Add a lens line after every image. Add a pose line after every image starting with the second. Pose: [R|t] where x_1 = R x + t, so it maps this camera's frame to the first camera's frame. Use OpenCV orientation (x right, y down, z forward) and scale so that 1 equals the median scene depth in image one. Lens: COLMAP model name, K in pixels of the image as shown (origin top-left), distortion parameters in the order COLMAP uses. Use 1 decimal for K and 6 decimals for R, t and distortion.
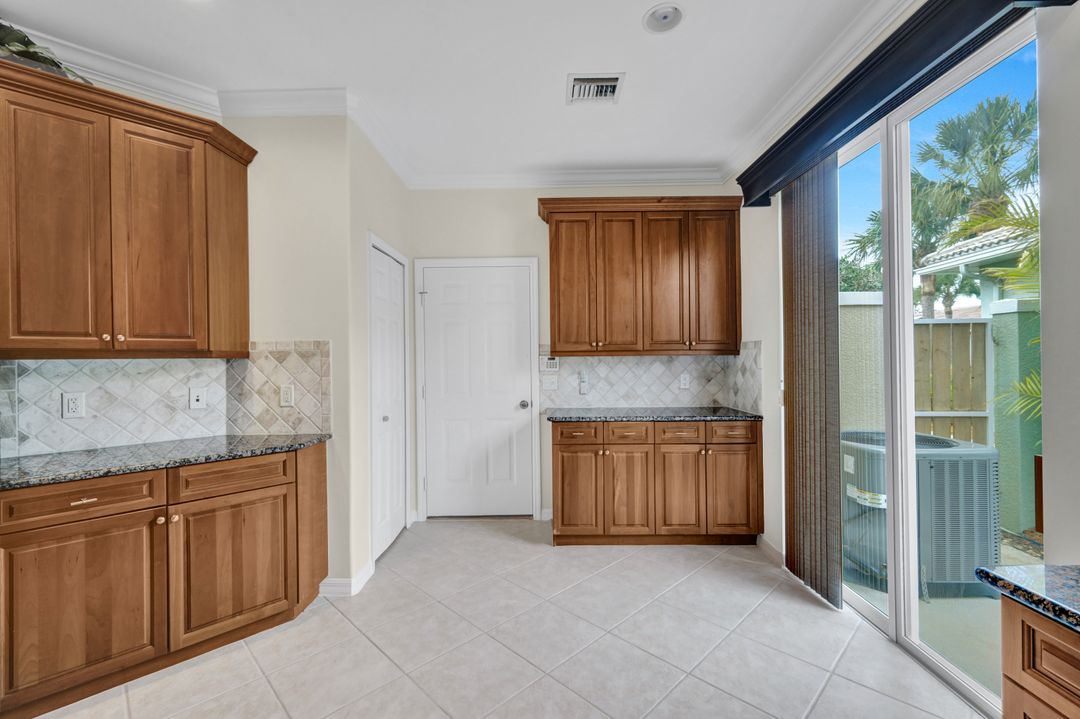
lens RADIAL K [[470.9, 0, 542.5], [0, 470.9, 356.7], [0, 0, 1]] dist [0.005148, 0.000635]
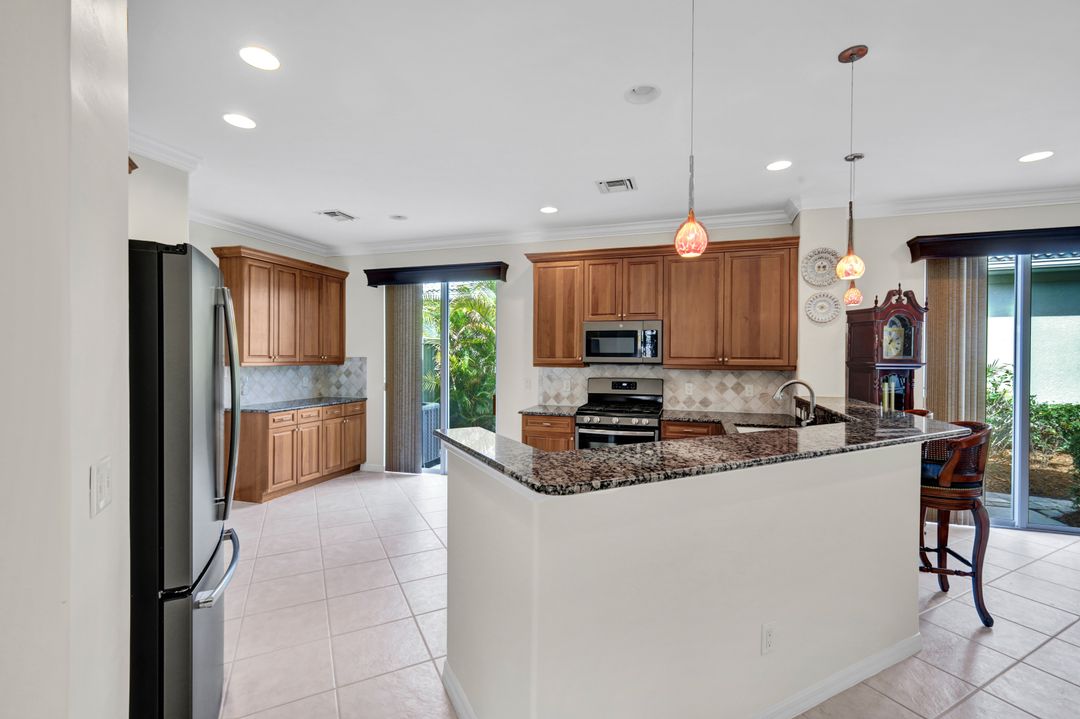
lens RADIAL K [[470.9, 0, 542.6], [0, 470.9, 358.4], [0, 0, 1]] dist [0.005148, 0.000635]
pose [[0.296592, 0.008261, 0.954969, -1.091351], [-0.010091, 0.999934, -0.005516, -0.026497], [-0.954951, -0.008000, 0.296656, -0.204638]]
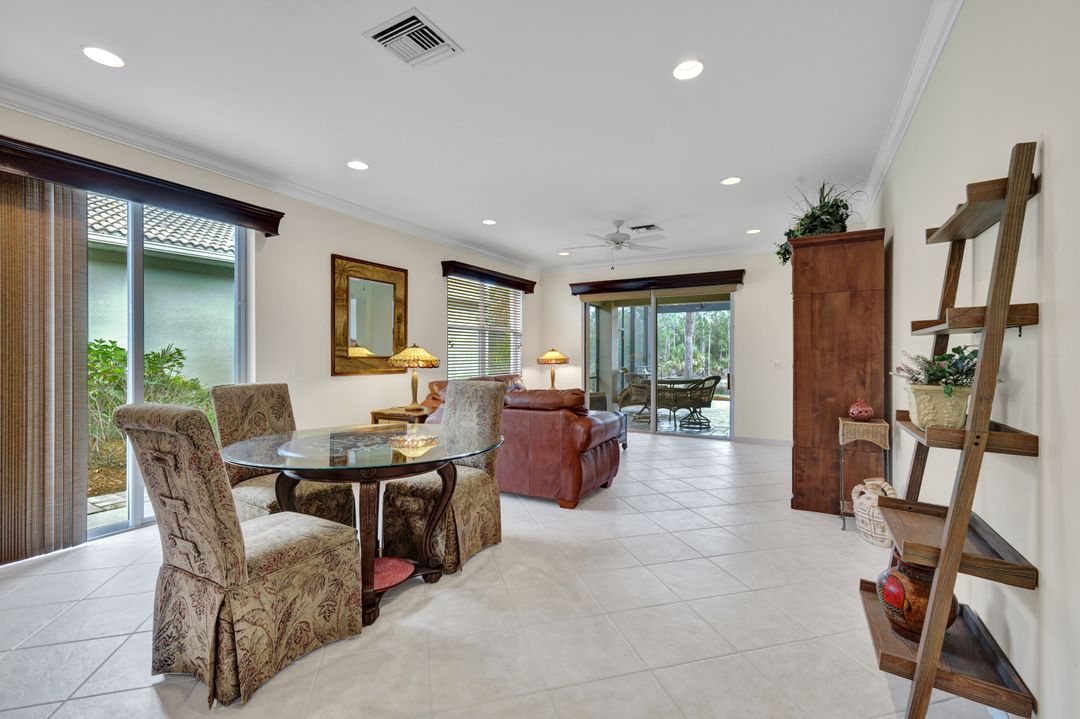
lens RADIAL K [[470.9, 0, 538.0], [0, 470.9, 358.5], [0, 0, 1]] dist [0.005148, 0.000635]
pose [[-0.869024, 0.011457, 0.494637, -0.830157], [0.010072, 0.999934, -0.005467, 0.039042], [-0.494667, 0.000231, -0.869083, -0.572745]]
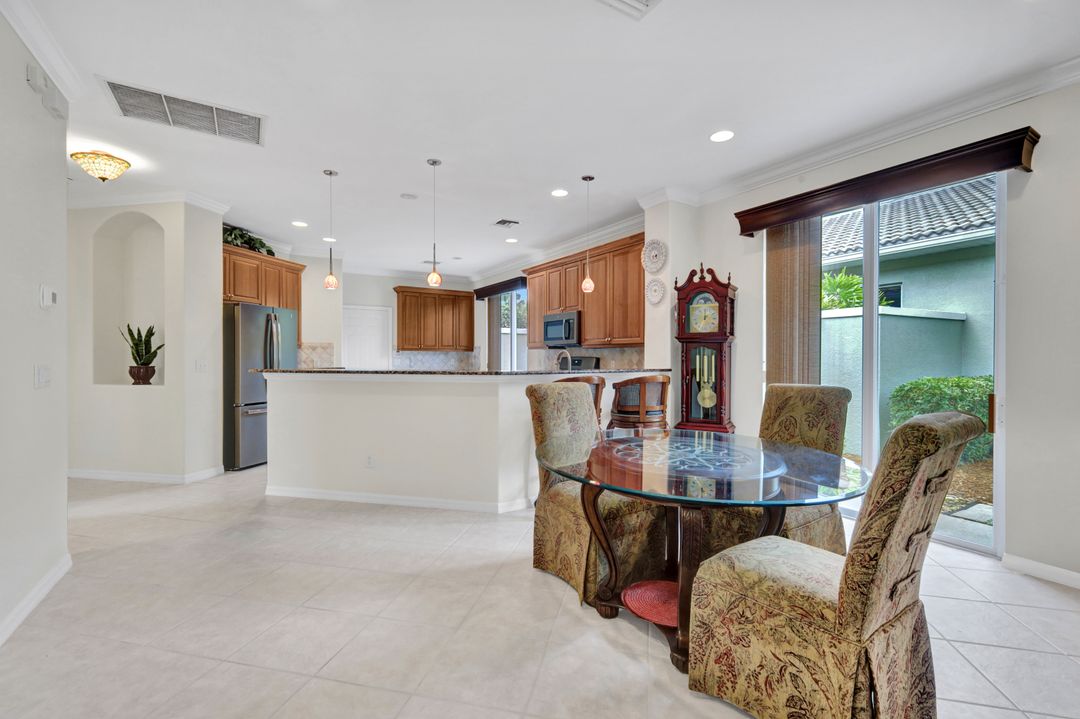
lens RADIAL K [[470.9, 0, 540.7], [0, 470.9, 361.2], [0, 0, 1]] dist [0.005148, 0.000635]
pose [[0.848619, 0.007693, 0.528949, -0.726955], [-0.012225, 0.999912, 0.005070, 0.036362], [-0.528863, -0.010769, 0.848639, -1.589794]]
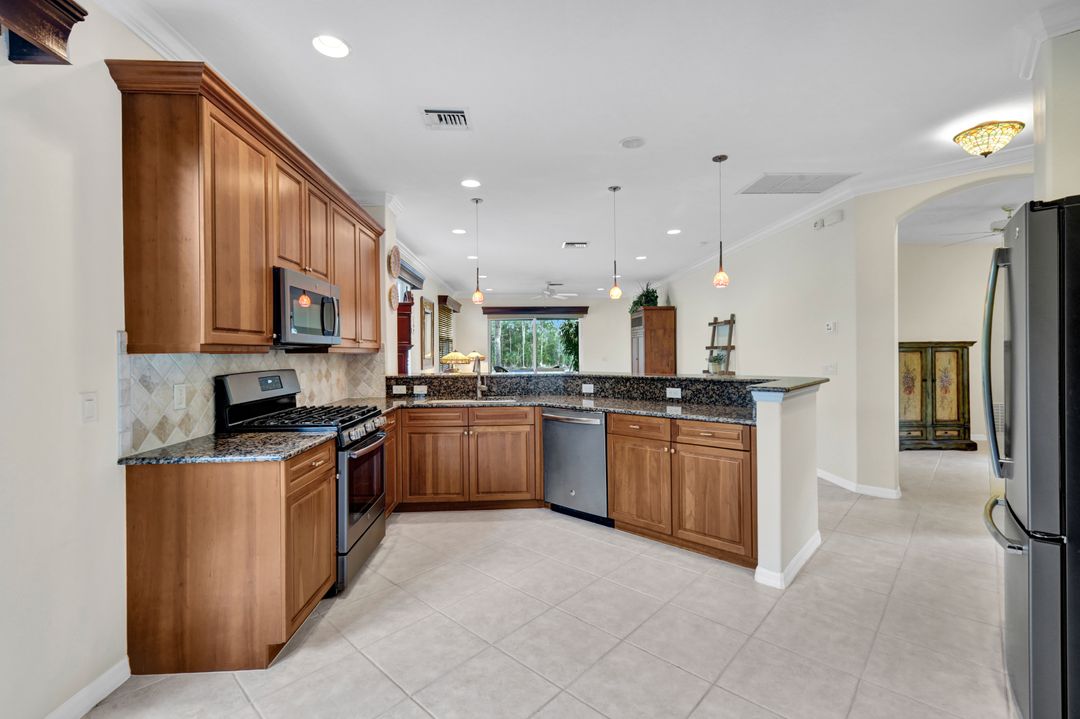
lens RADIAL K [[470.9, 0, 539.7], [0, 470.9, 350.9], [0, 0, 1]] dist [0.005148, 0.000635]
pose [[-0.998911, 0.023186, -0.040475, -0.048037], [0.023335, 0.999723, -0.003216, 0.002993], [0.040390, -0.004157, -0.999175, 0.919600]]
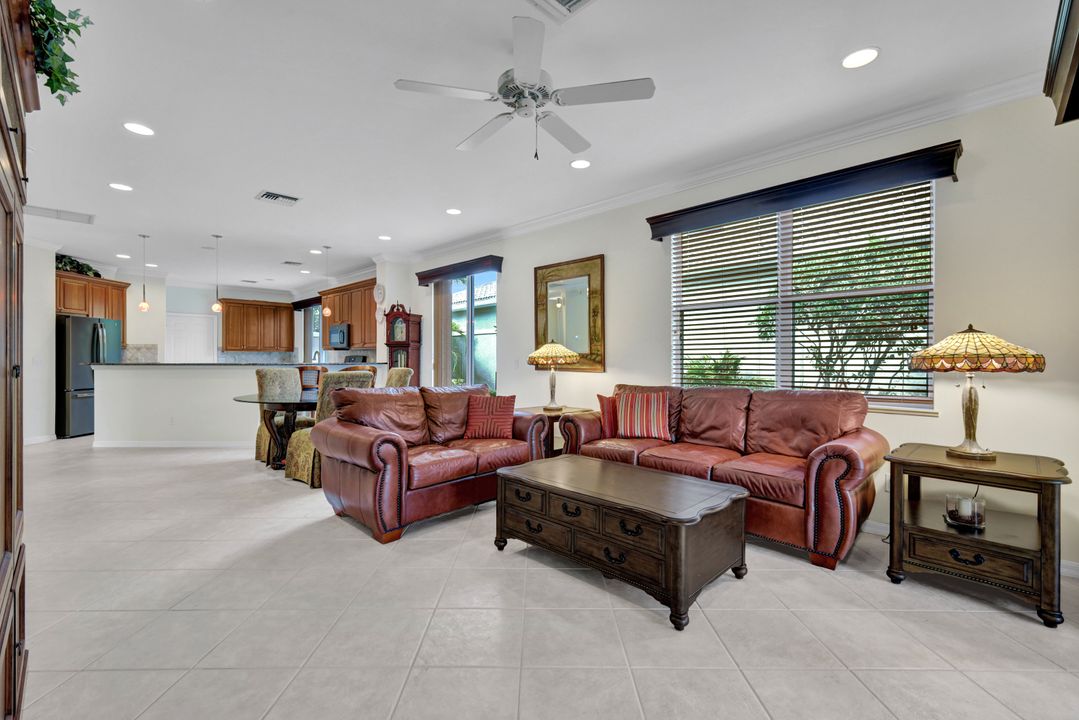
lens RADIAL K [[470.5, 0, 541.2], [0, 470.5, 359.8], [0, 0, 1]] dist [0.005148, 0.000635]
pose [[0.703075, 0.010621, 0.711036, -0.769397], [-0.012093, 0.999922, -0.002979, 0.044943], [-0.711013, -0.006504, 0.703149, -2.773720]]
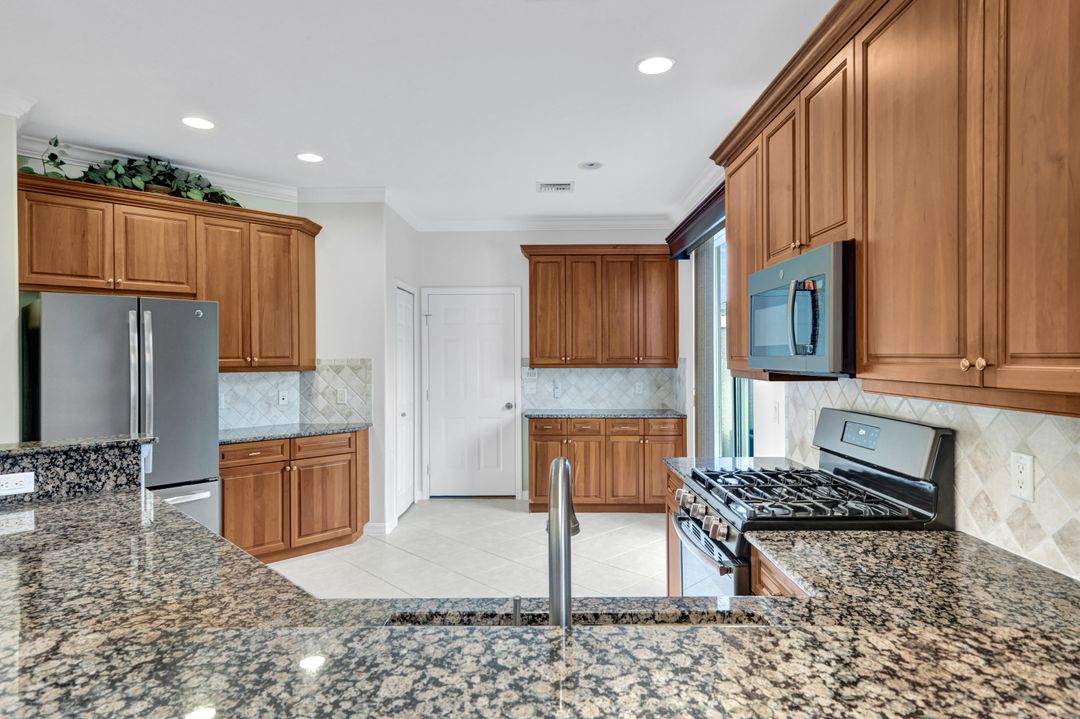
lens RADIAL K [[609.0, 0, 540.8], [0, 609.0, 358.2], [0, 0, 1]] dist [0.005865, 0.001692]
pose [[0.999937, 0.006237, -0.009362, 0.070249], [-0.006182, 0.999964, 0.005828, -0.040802], [0.009398, -0.005770, 0.999939, -0.716081]]
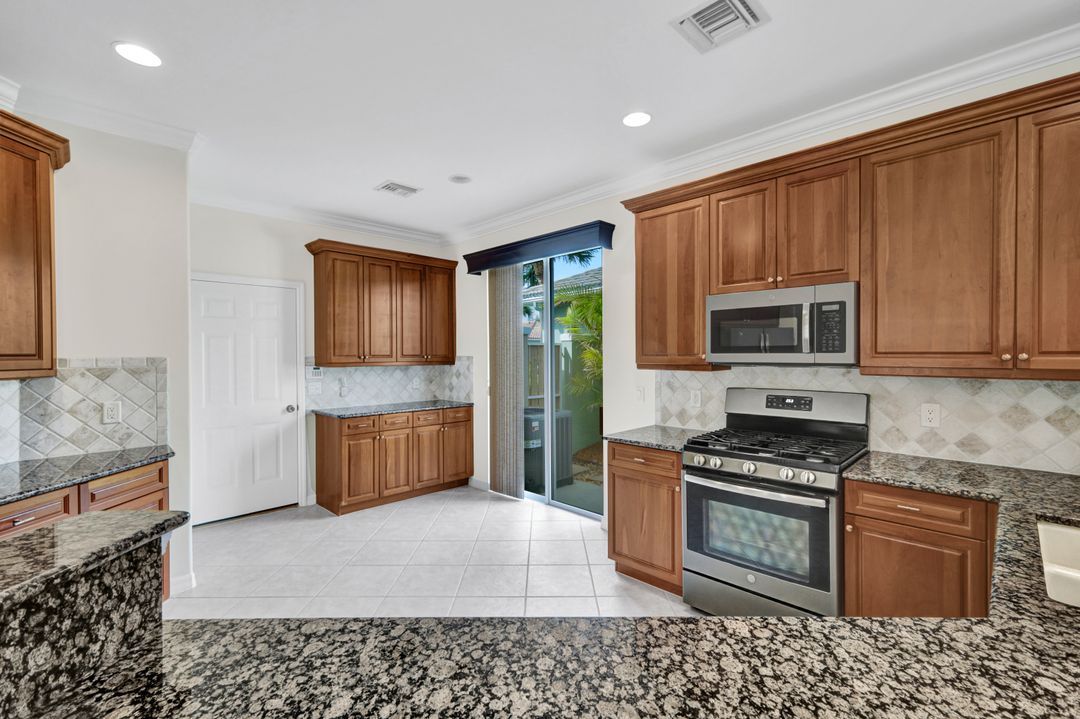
lens RADIAL K [[470.9, 0, 540.7], [0, 470.9, 358.1], [0, 0, 1]] dist [0.005148, 0.000635]
pose [[0.708561, 0.001202, 0.705649, -0.505346], [-0.004280, 0.999987, 0.002594, -0.032898], [-0.705637, -0.004859, 0.708557, -0.300445]]
